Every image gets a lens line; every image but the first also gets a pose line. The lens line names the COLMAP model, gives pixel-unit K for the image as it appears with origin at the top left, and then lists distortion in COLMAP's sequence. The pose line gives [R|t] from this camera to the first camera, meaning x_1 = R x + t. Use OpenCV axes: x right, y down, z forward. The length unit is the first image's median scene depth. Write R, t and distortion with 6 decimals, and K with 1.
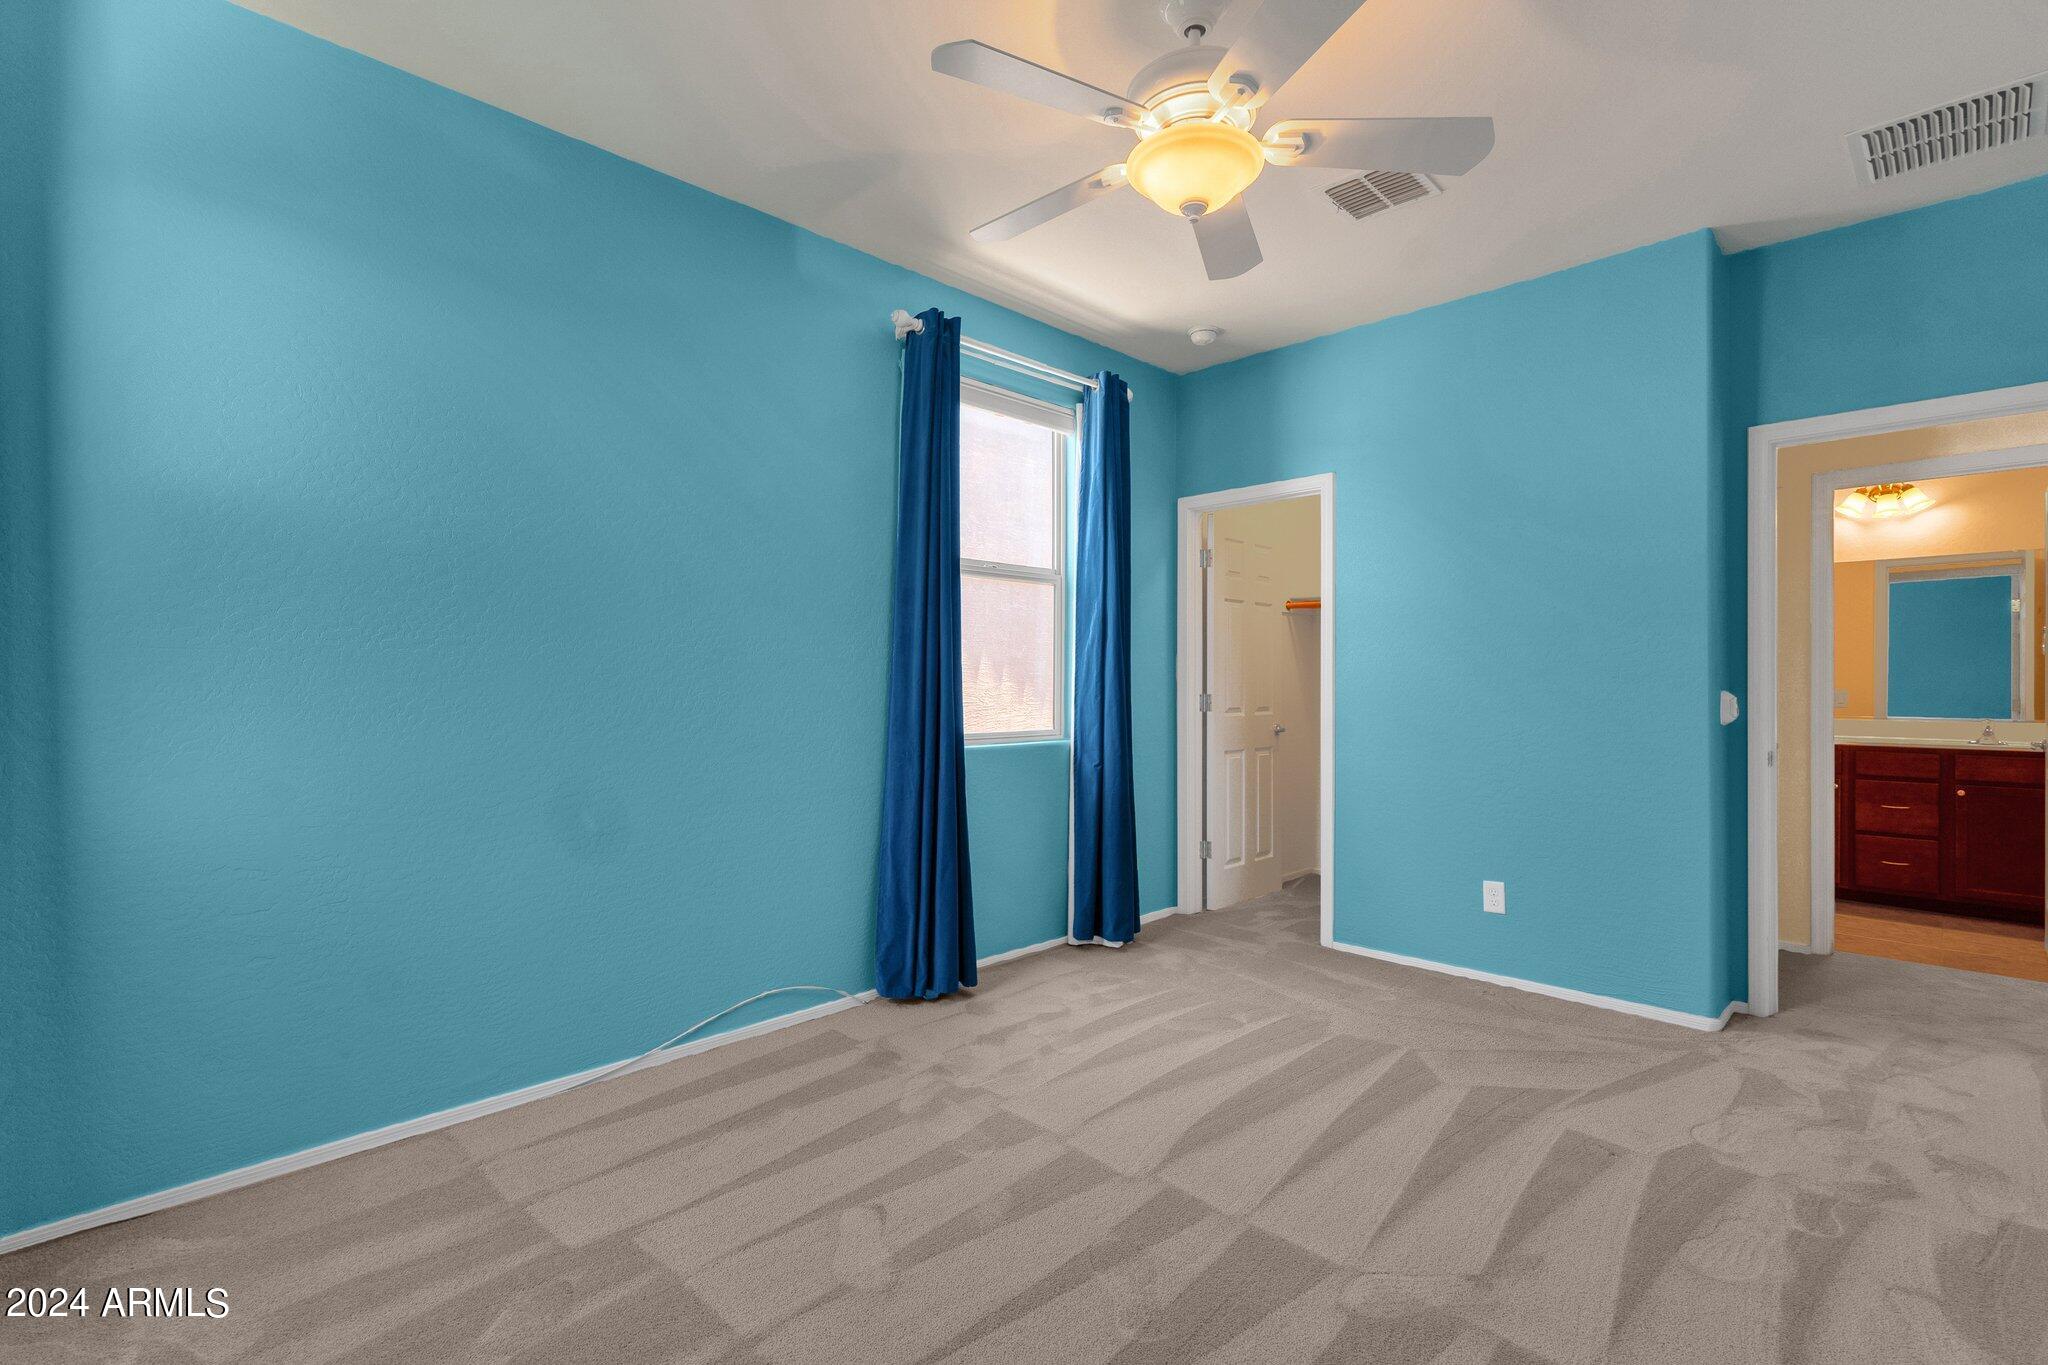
lens RADIAL K [[944.5, 0, 1028.5], [0, 944.5, 688.5], [0, 0, 1]] dist [0.006322, -0.000146]
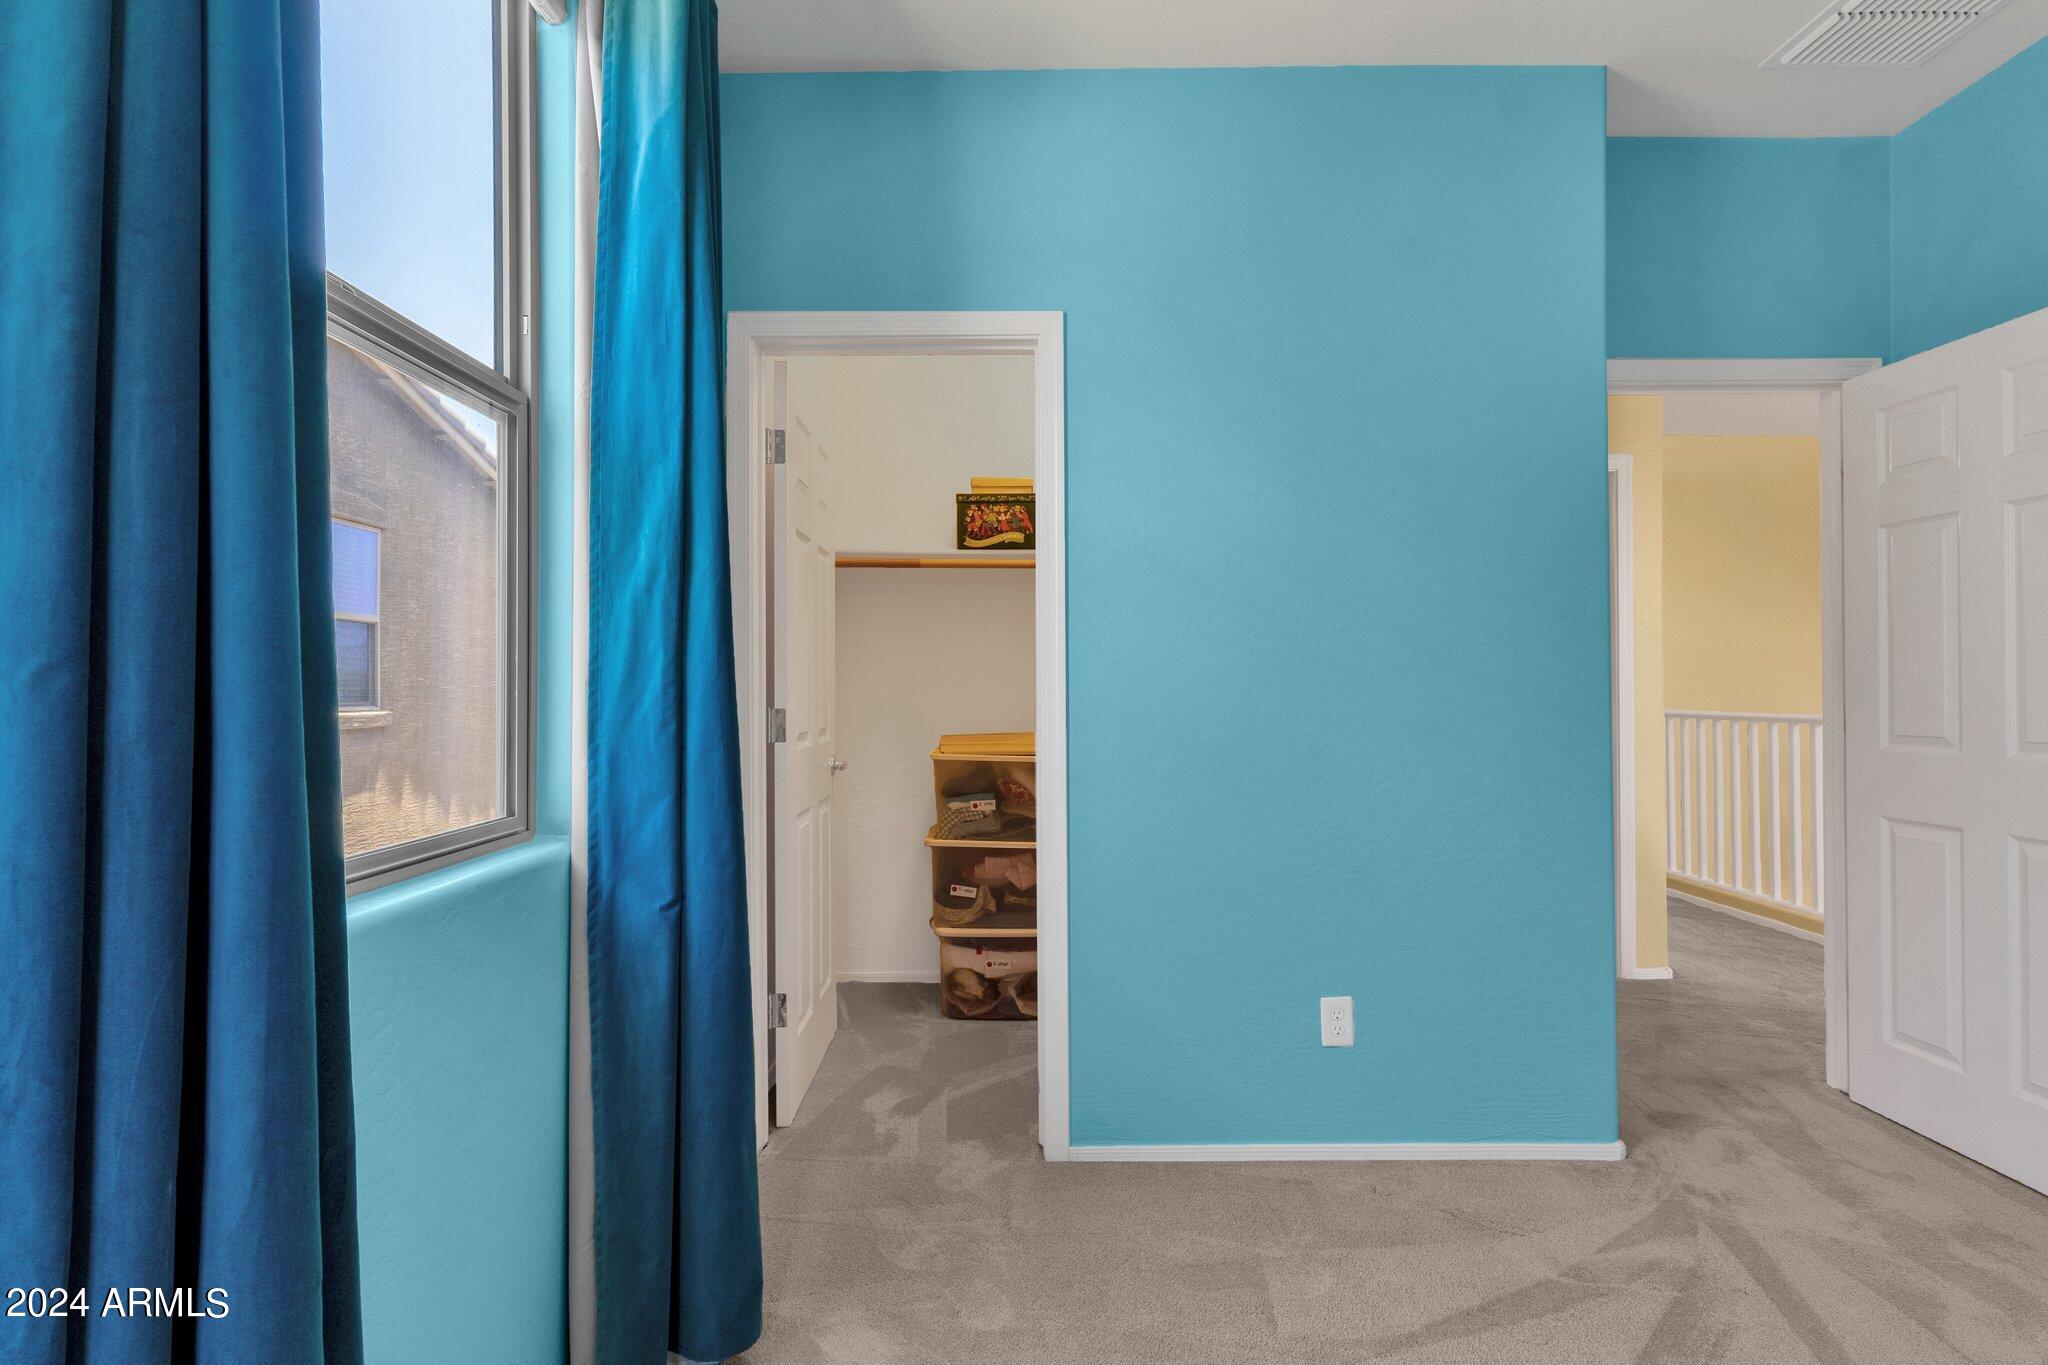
lens RADIAL K [[944.5, 0, 1025.7], [0, 944.5, 678.3], [0, 0, 1]] dist [0.006322, -0.000146]
pose [[0.702209, 0.002754, 0.711965, -0.123455], [0.009626, 0.999864, -0.013362, -0.003566], [-0.711906, 0.016236, 0.702087, 0.814907]]
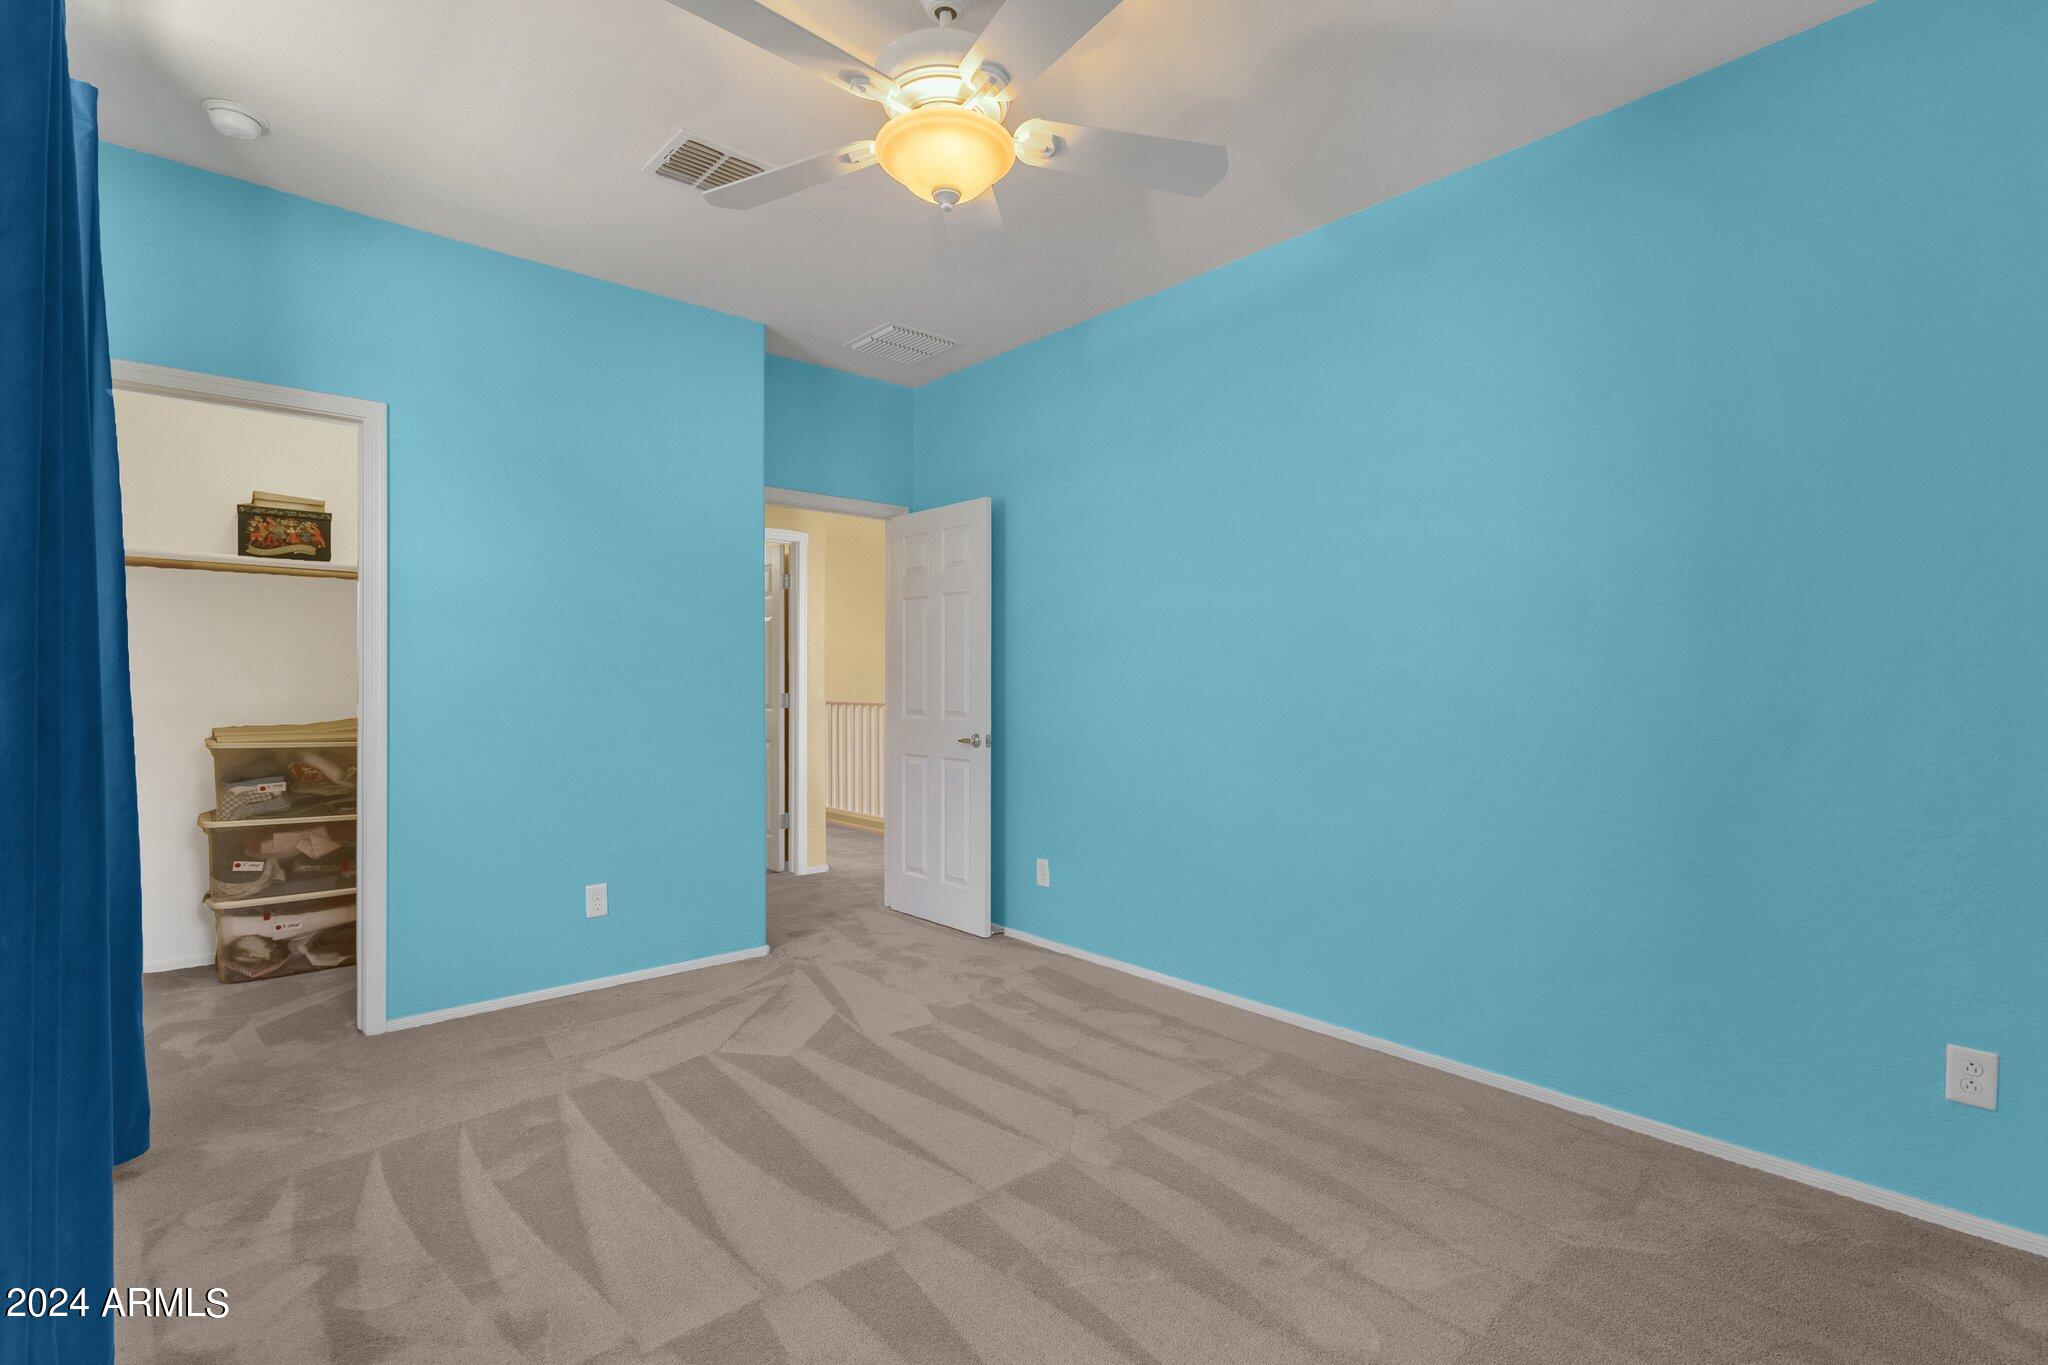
lens RADIAL K [[944.5, 0, 1031.4], [0, 944.5, 684.9], [0, 0, 1]] dist [0.006322, -0.000146]
pose [[0.051957, -0.003298, 0.998644, -0.535212], [0.004987, 0.999983, 0.003043, -0.003995], [-0.998637, 0.004822, 0.051972, 0.581979]]
